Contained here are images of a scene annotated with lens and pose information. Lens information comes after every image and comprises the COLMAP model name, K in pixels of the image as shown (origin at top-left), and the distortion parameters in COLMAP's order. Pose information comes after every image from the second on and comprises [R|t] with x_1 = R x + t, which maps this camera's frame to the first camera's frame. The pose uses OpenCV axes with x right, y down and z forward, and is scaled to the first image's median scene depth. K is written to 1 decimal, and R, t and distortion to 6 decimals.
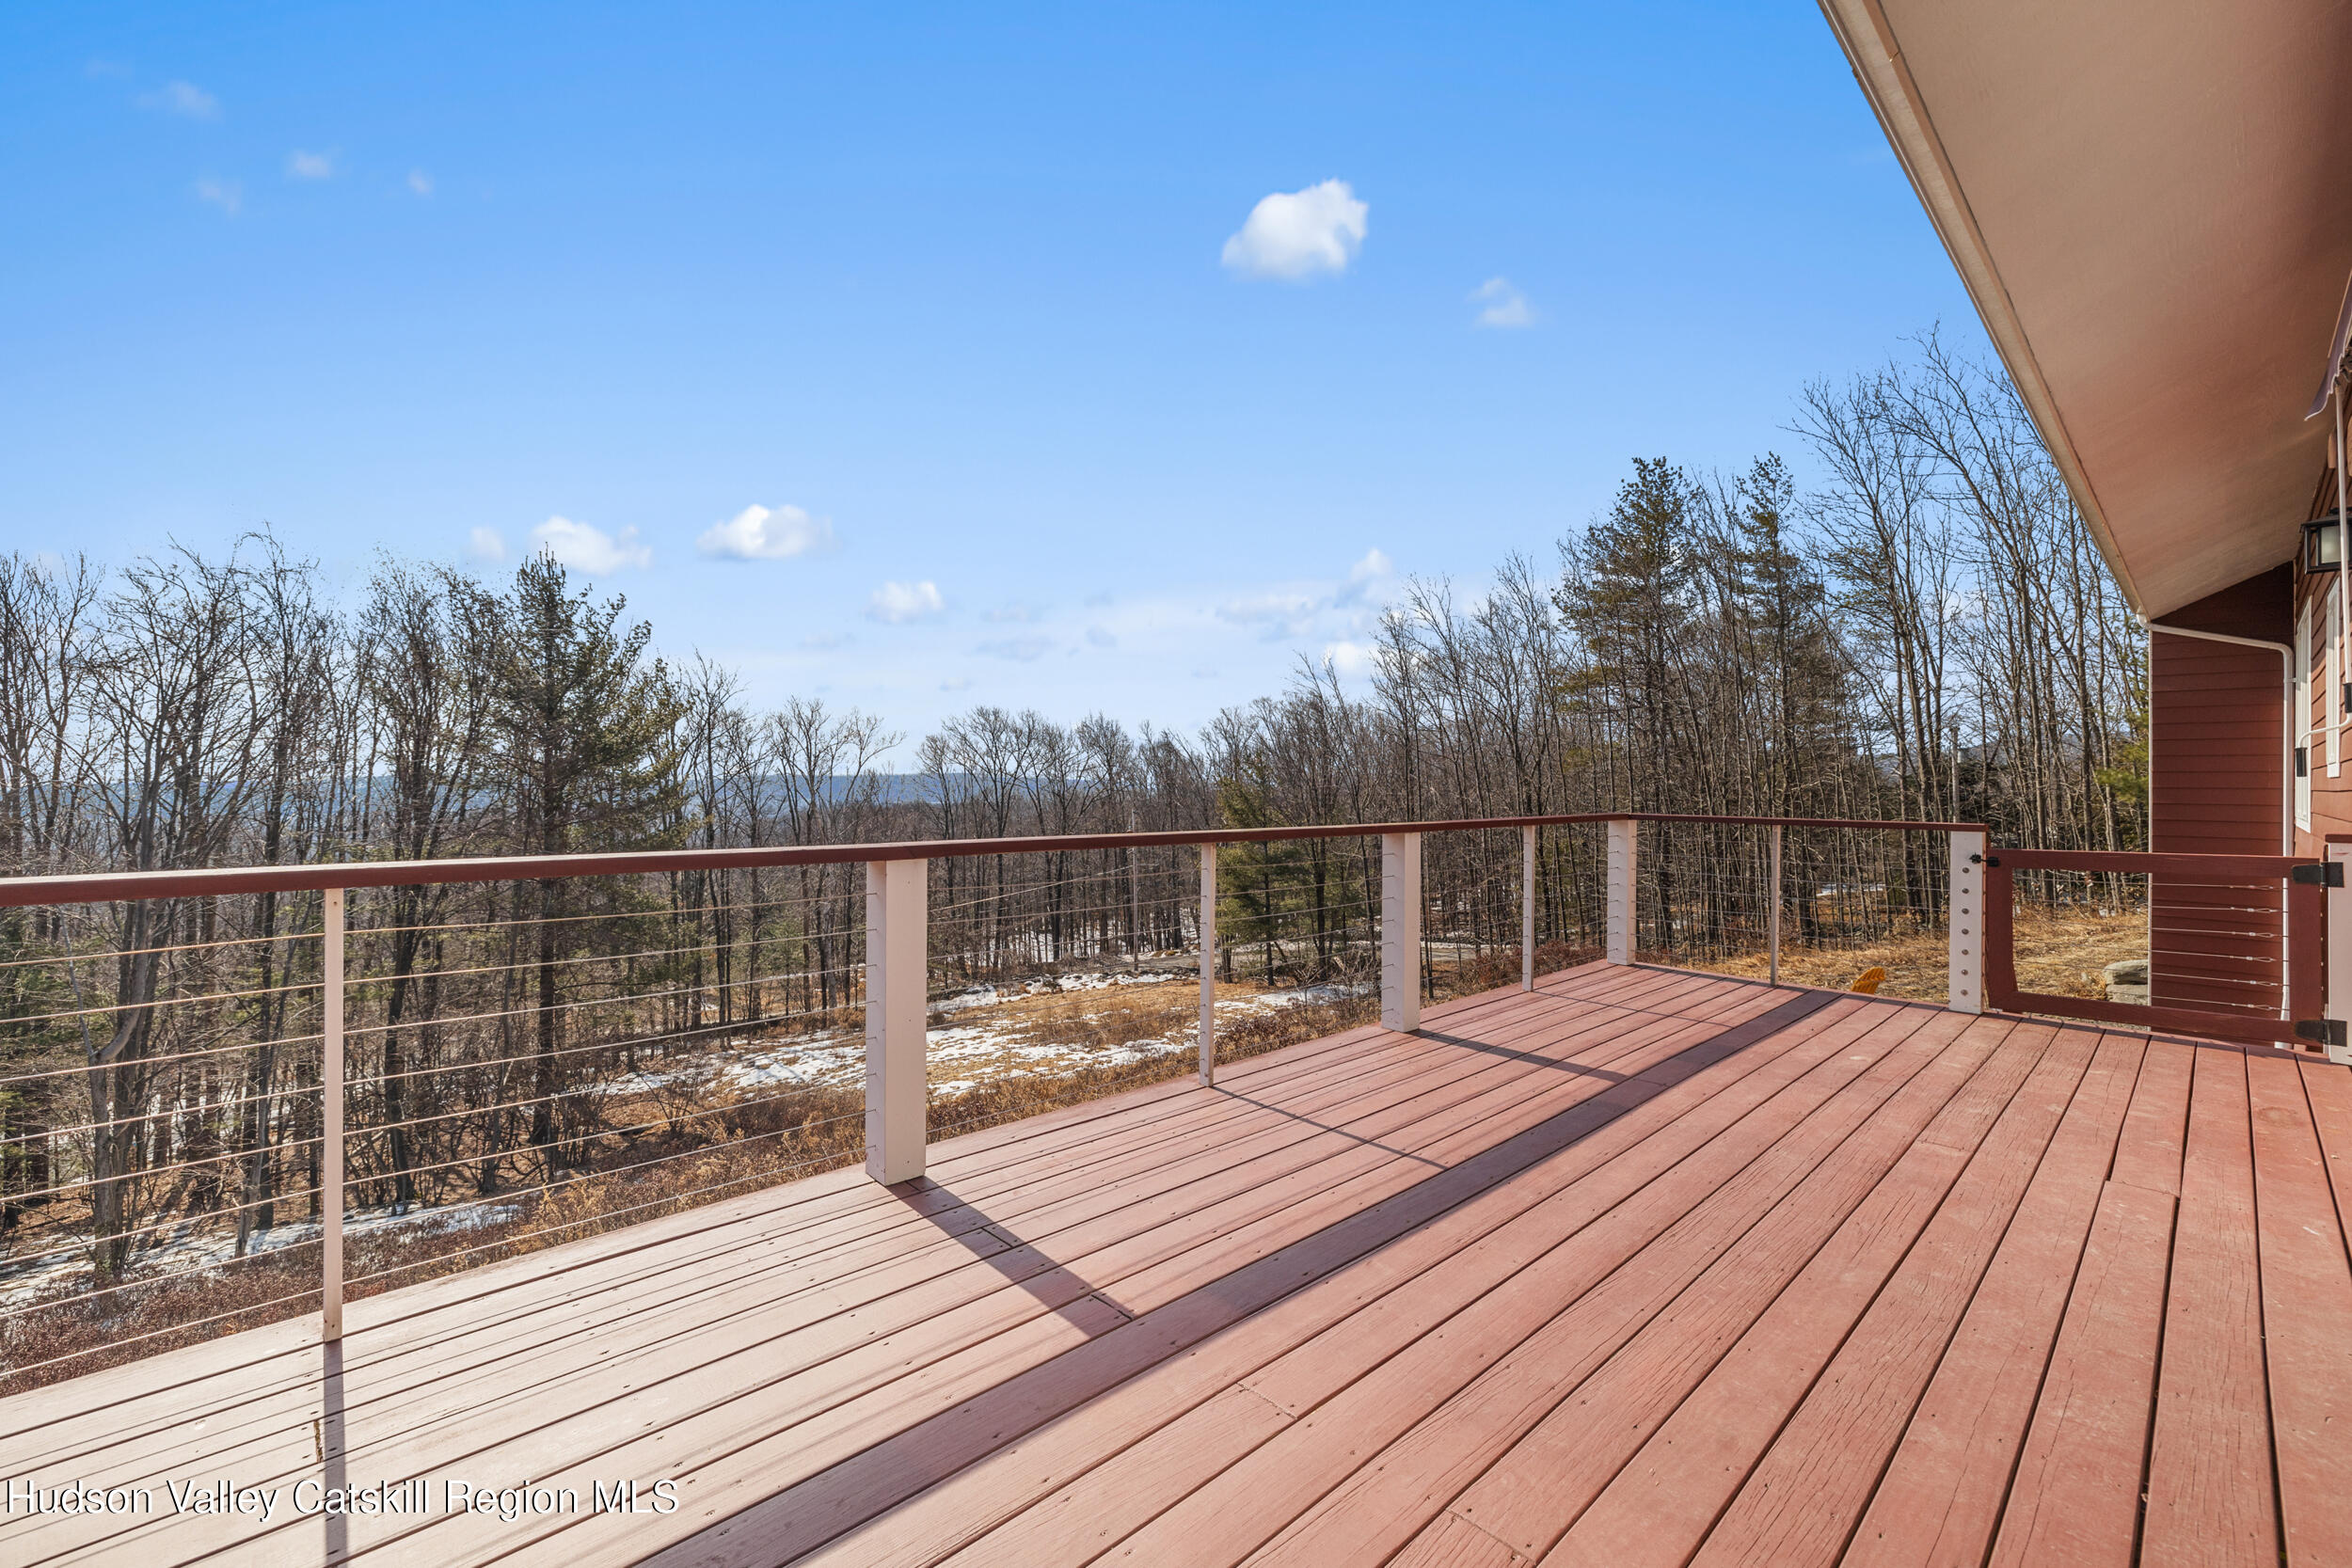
lens RADIAL K [[1013.8, 0, 1186.2], [0, 1013.8, 781.0], [0, 0, 1]] dist [0.006906, -0.000288]
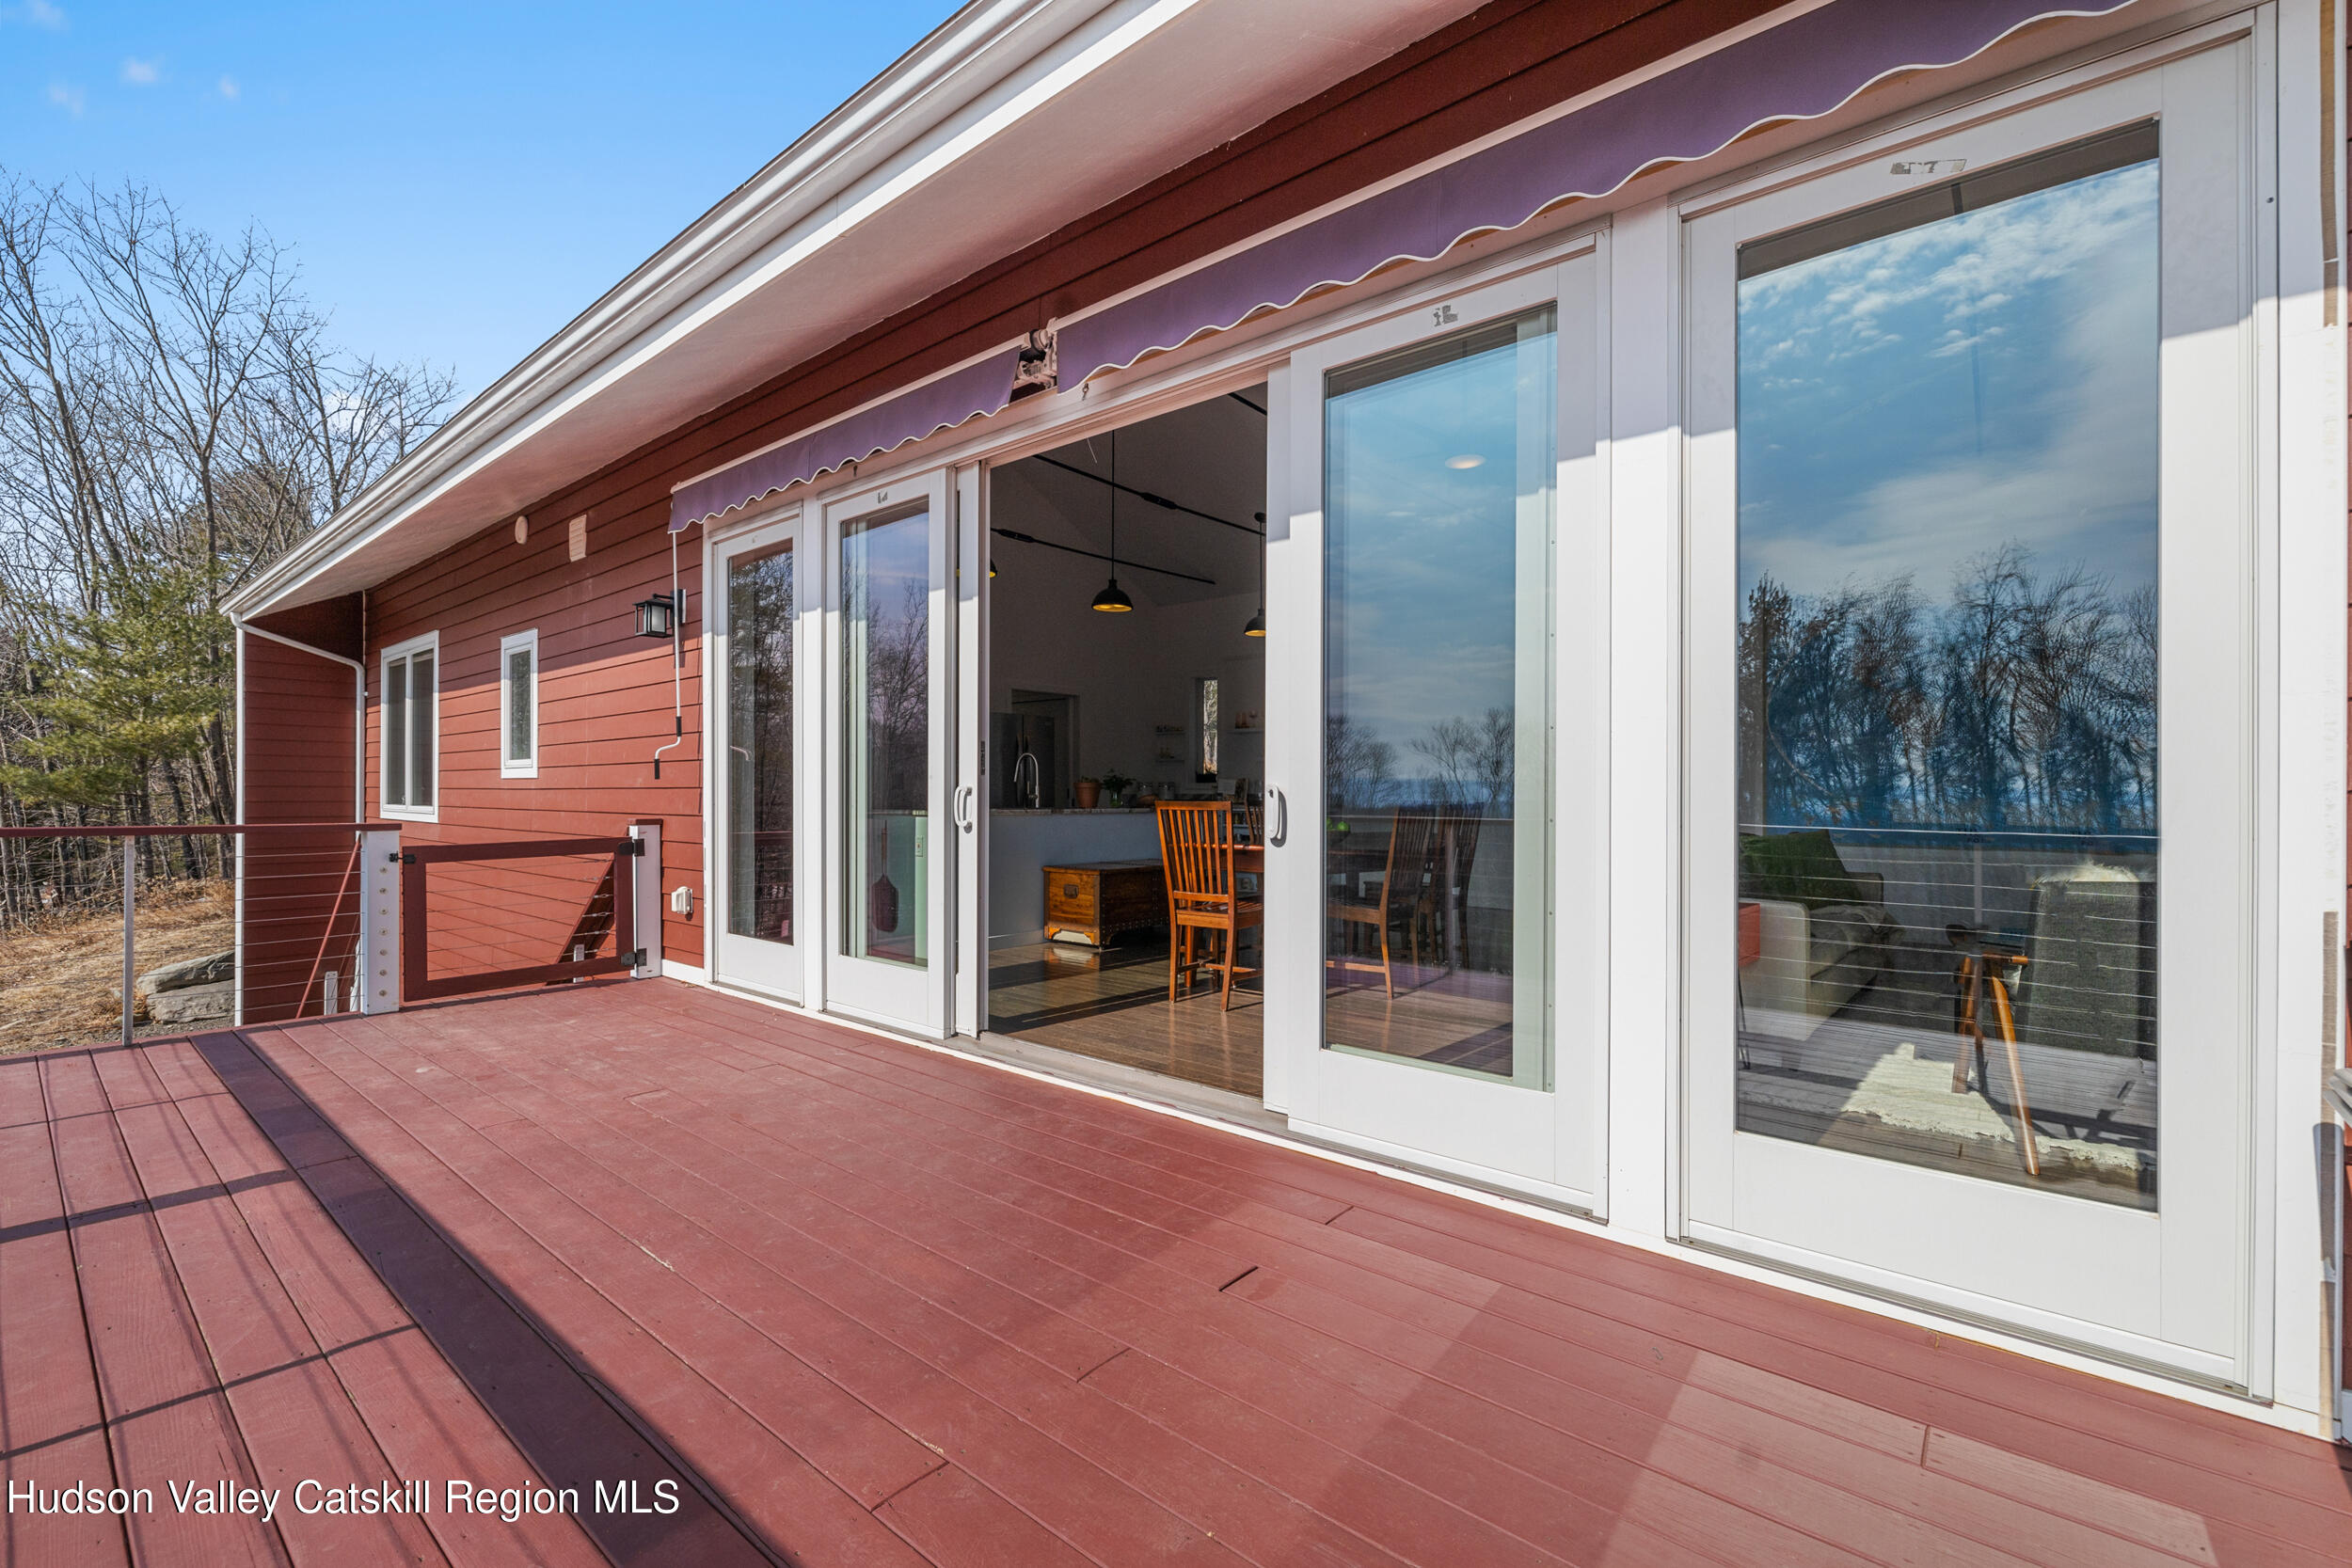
lens RADIAL K [[1013.8, 0, 1182.0], [0, 1013.8, 788.0], [0, 0, 1]] dist [0.006906, -0.000288]
pose [[-0.119142, -0.002854, 0.992873, -0.389229], [-0.007029, 0.999973, 0.002031, -0.000201], [-0.992852, -0.006737, -0.119159, 0.419768]]
